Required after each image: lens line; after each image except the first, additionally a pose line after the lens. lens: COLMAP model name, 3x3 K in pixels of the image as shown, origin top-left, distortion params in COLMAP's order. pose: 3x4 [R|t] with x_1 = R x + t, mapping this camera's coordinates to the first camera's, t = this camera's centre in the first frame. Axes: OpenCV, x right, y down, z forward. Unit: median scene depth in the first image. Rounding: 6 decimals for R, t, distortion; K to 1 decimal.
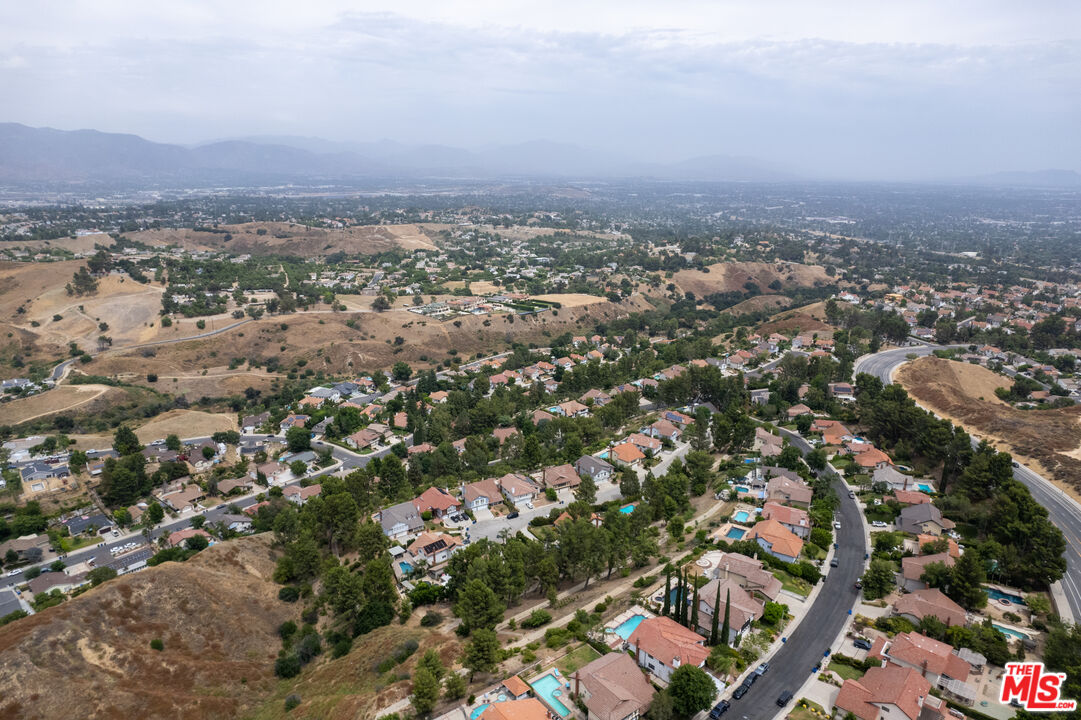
lens RADIAL K [[687.3, 0, 537.2], [0, 687.3, 360.0], [0, 0, 1]] dist [-0.072521, 0.063260]
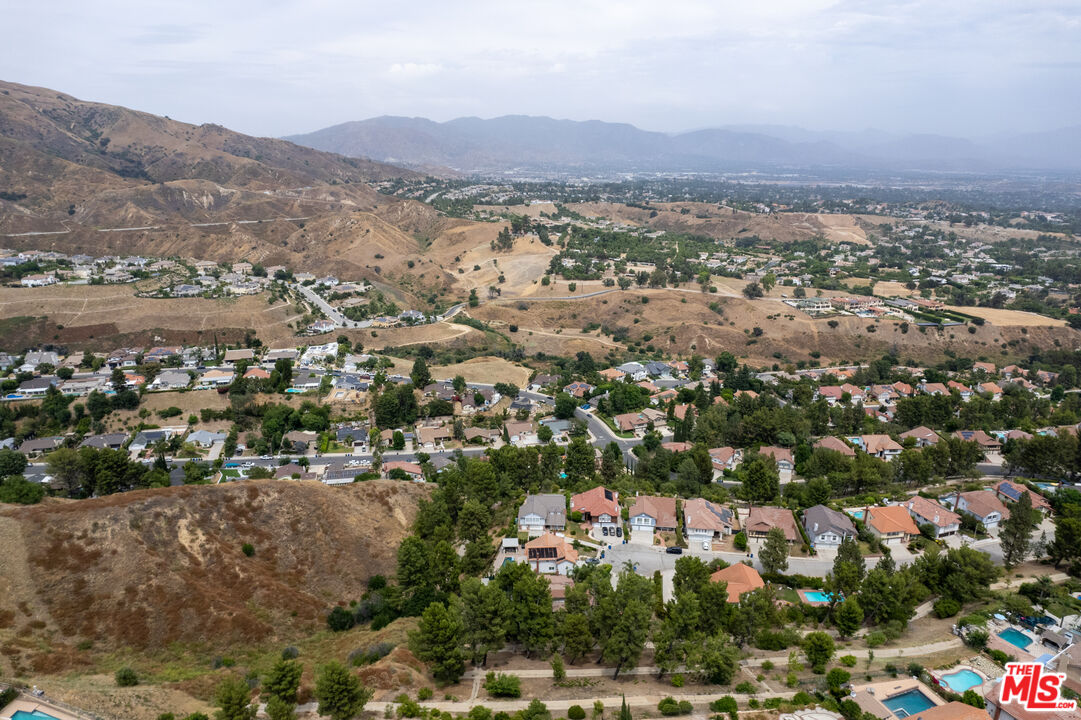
lens RADIAL K [[687.3, 0, 537.6], [0, 687.3, 357.1], [0, 0, 1]] dist [-0.072521, 0.063260]
pose [[0.798162, 0.174211, -0.576704, 0.093964], [-0.167883, 0.983675, 0.064797, -0.005093], [0.578578, 0.045100, 0.814379, 0.100061]]
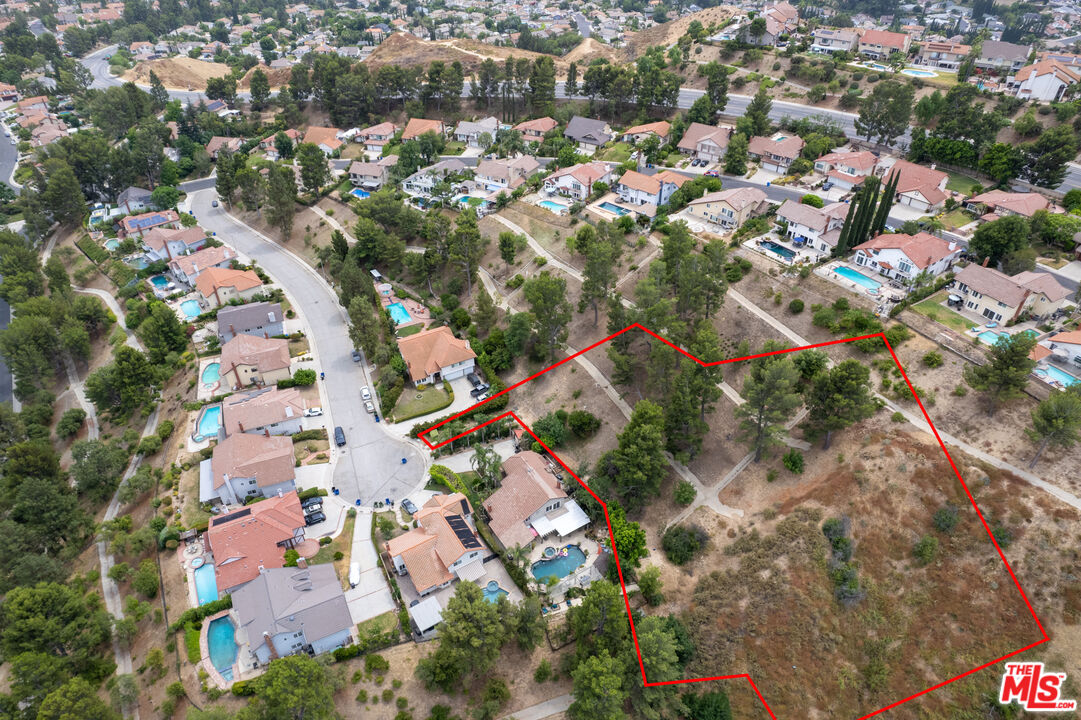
lens RADIAL K [[687.3, 0, 541.3], [0, 687.3, 361.4], [0, 0, 1]] dist [-0.072521, 0.063260]
pose [[0.141370, -0.609295, 0.780240, -0.149969], [0.281301, 0.780391, 0.558444, -0.028693], [-0.949149, 0.140535, 0.281719, 0.258656]]
